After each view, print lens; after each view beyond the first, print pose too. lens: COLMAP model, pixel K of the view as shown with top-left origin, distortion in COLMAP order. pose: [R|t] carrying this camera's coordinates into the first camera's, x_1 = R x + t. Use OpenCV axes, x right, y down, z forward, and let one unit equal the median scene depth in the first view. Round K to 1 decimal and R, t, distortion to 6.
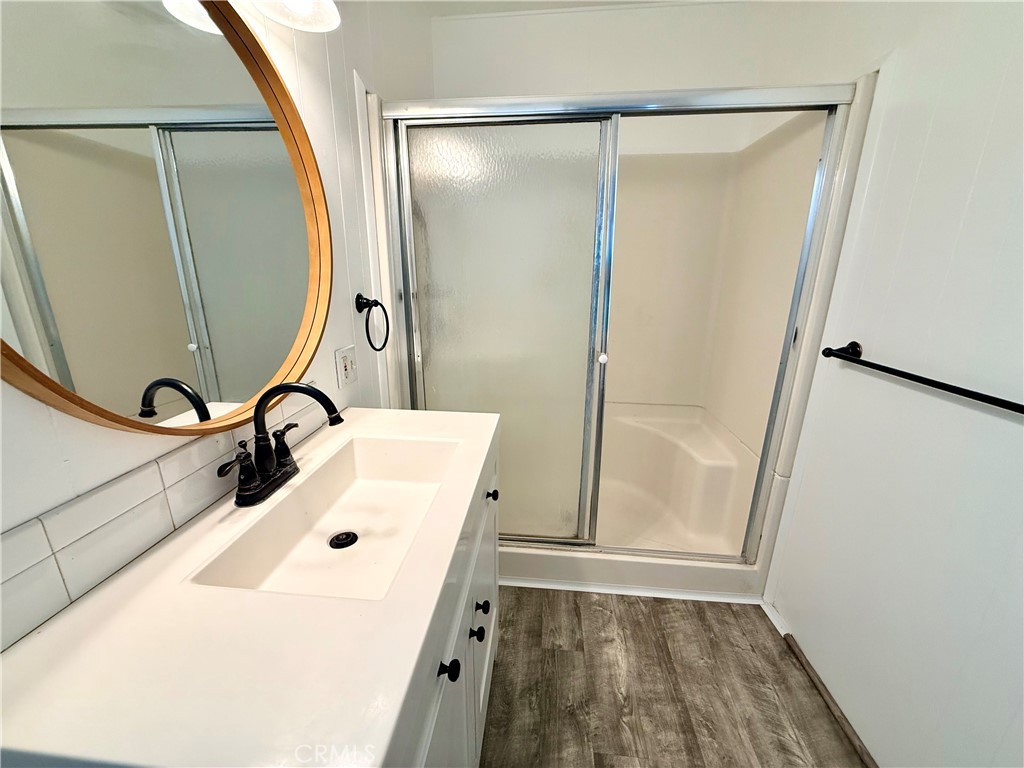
lens RADIAL K [[408.0, 0, 508.0], [0, 408.0, 385.4], [0, 0, 1]] dist [0.000757, -0.000218]
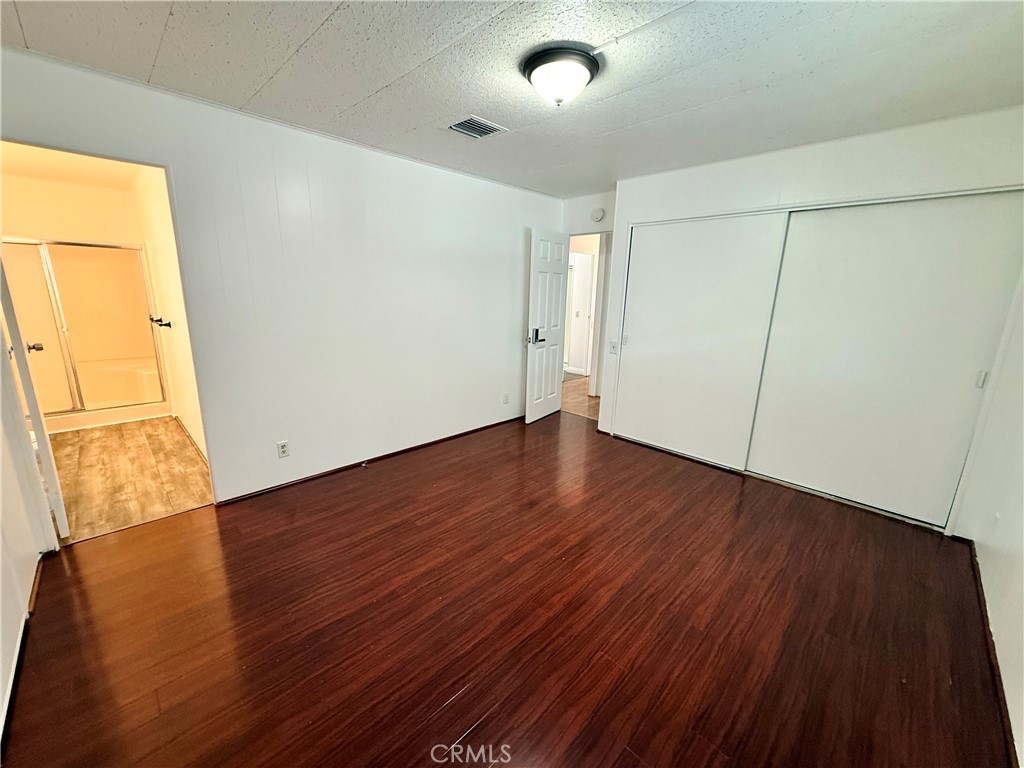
lens RADIAL K [[408.0, 0, 508.0], [0, 408.0, 385.4], [0, 0, 1]] dist [0.000757, -0.000218]
pose [[0.635206, -0.162838, 0.754982, 0.004160], [0.194061, 0.979812, 0.048057, 0.783502], [-0.747565, 0.115986, 0.653983, -3.097614]]
